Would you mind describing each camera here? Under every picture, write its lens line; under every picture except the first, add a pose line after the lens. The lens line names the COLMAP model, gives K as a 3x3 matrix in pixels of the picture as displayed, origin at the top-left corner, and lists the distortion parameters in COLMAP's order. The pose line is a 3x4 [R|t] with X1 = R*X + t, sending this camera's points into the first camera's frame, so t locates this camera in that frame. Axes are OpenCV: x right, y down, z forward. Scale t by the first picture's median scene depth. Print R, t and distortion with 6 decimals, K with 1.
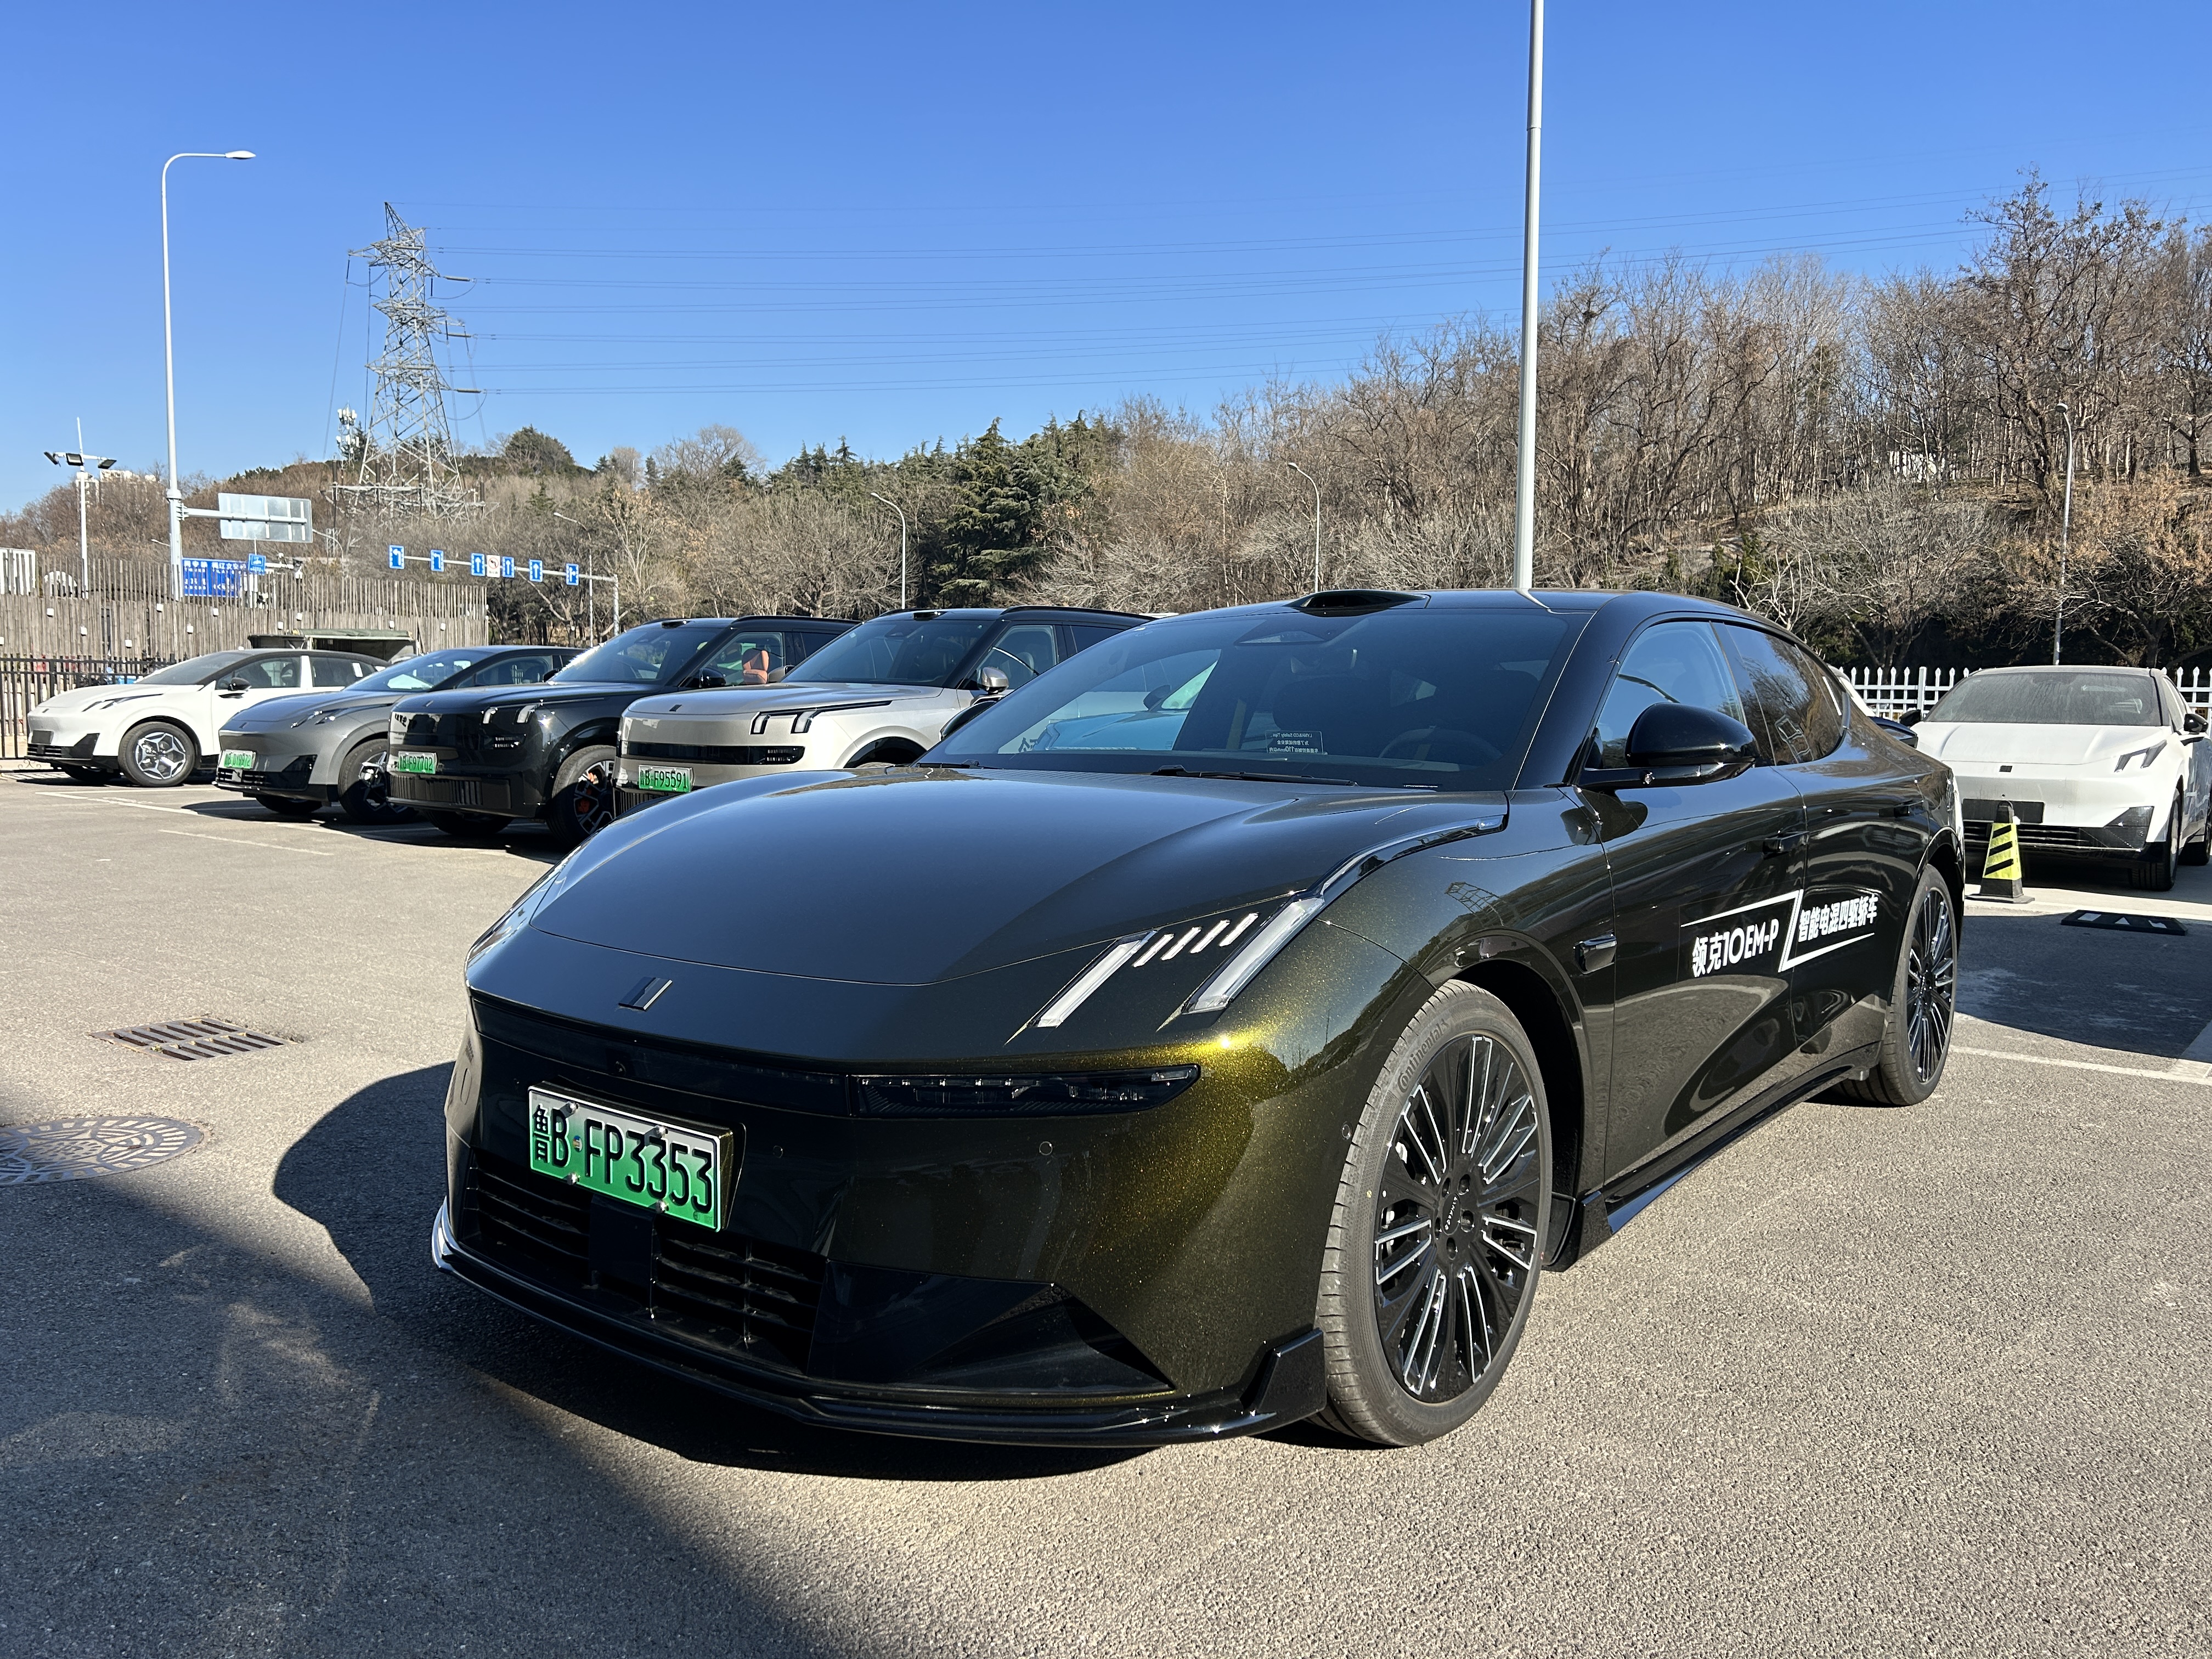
lens RADIAL K [[1683.5, 0, 1091.5], [0, 1683.5, 833.0], [0, 0, 1]] dist [0.035061, 0.000030]
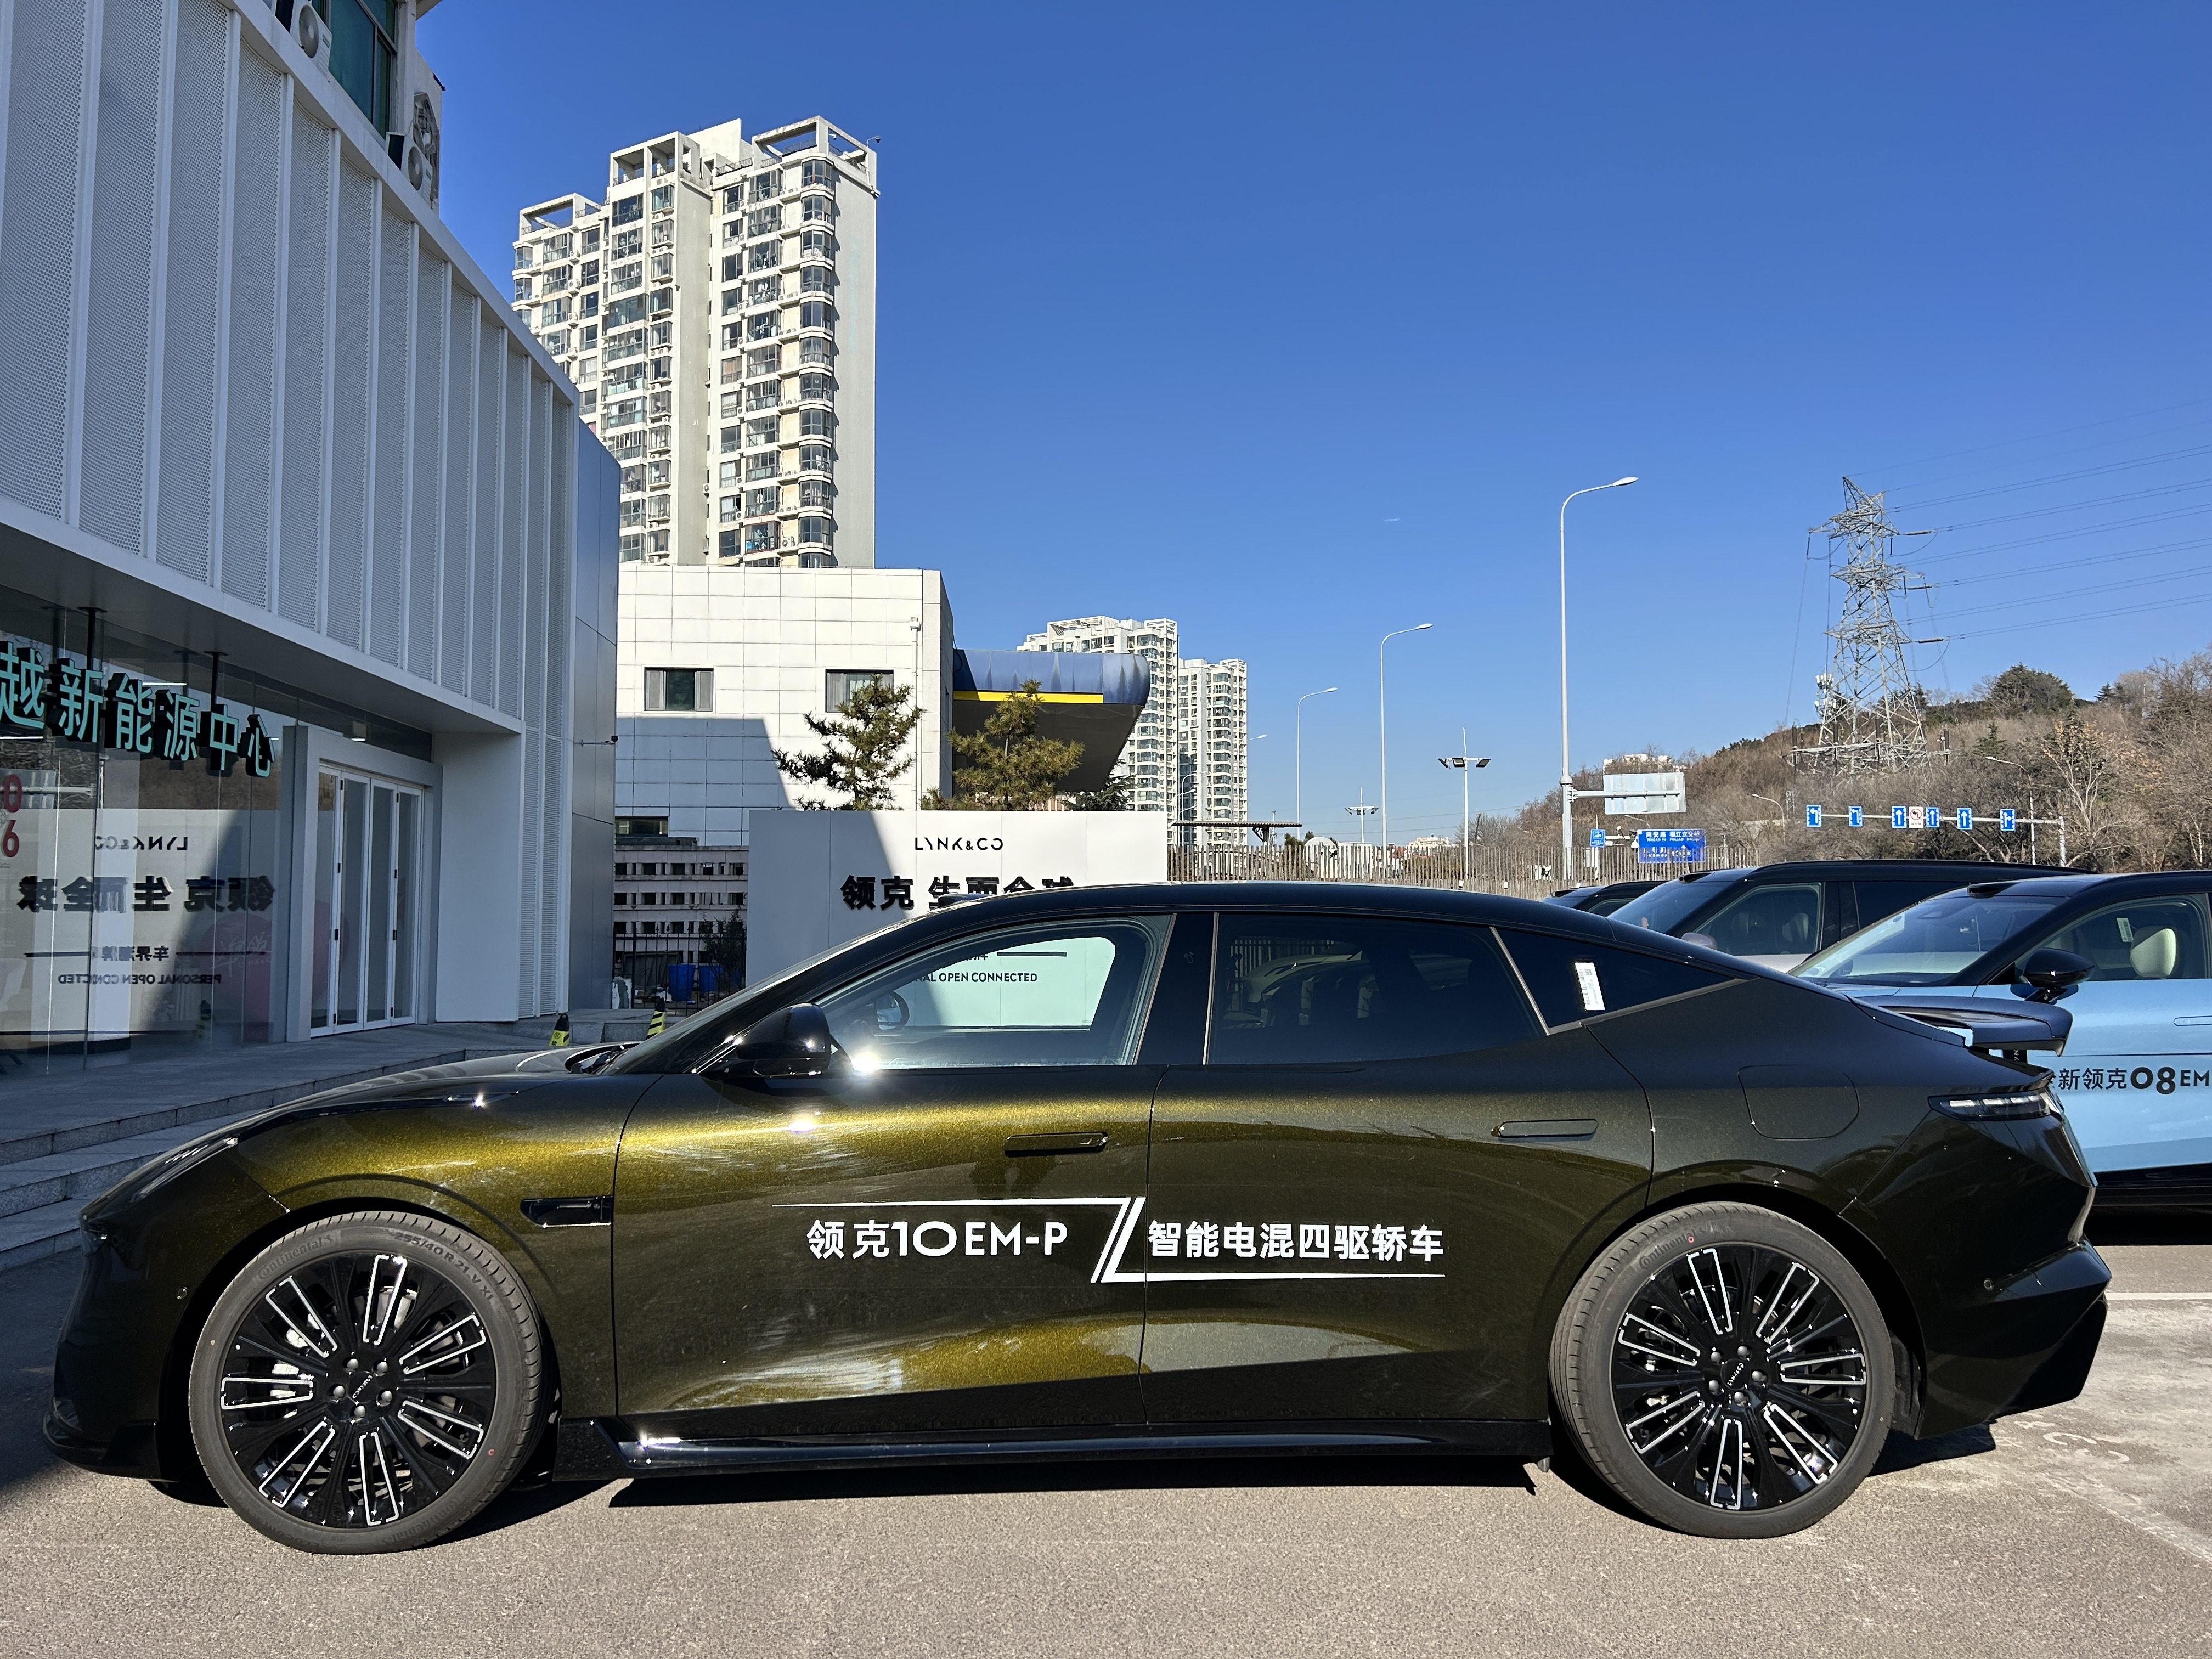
lens RADIAL K [[1683.5, 0, 1107.0], [0, 1683.5, 827.9], [0, 0, 1]] dist [0.035061, 0.000030]
pose [[0.673626, -0.065735, -0.736143, 0.098947], [-0.047323, 0.990157, -0.131722, -0.003911], [0.737556, 0.123568, 0.663885, 0.029204]]
